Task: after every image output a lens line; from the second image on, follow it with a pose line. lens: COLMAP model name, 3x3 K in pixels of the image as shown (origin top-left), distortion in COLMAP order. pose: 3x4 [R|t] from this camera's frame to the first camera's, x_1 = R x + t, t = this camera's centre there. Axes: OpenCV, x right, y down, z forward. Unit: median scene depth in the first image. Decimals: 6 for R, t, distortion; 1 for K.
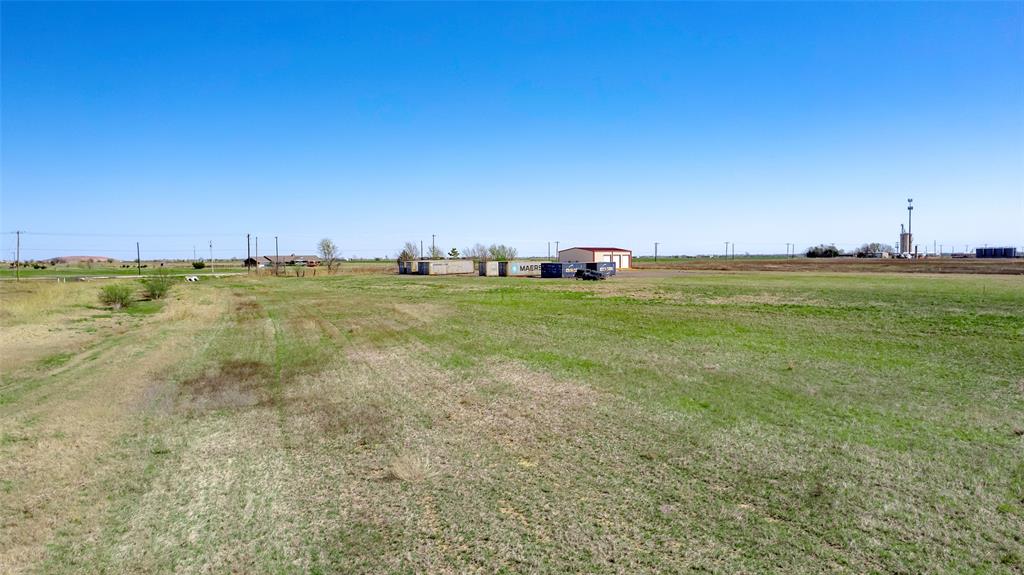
lens RADIAL K [[681.3, 0, 517.2], [0, 681.3, 284.7], [0, 0, 1]] dist [-0.074788, 0.065516]
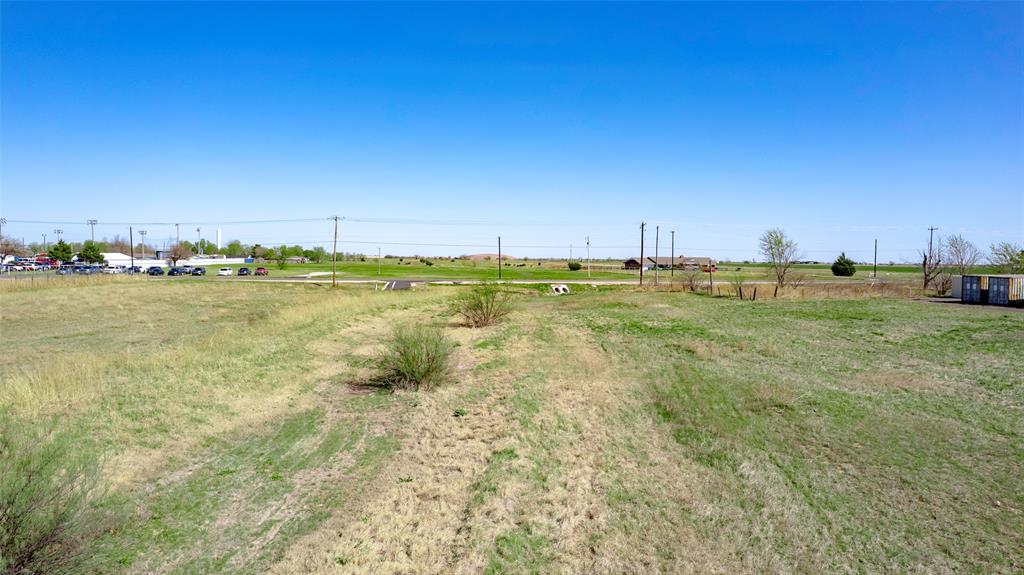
lens RADIAL K [[662.4, 0, 512.0], [0, 662.4, 287.5], [0, 0, 1]] dist [-0.079011, 0.072912]
pose [[0.856396, 0.040050, -0.514763, -0.118325], [-0.038768, 0.999161, 0.013241, -0.011164], [0.514862, 0.008617, 0.857230, 0.262818]]
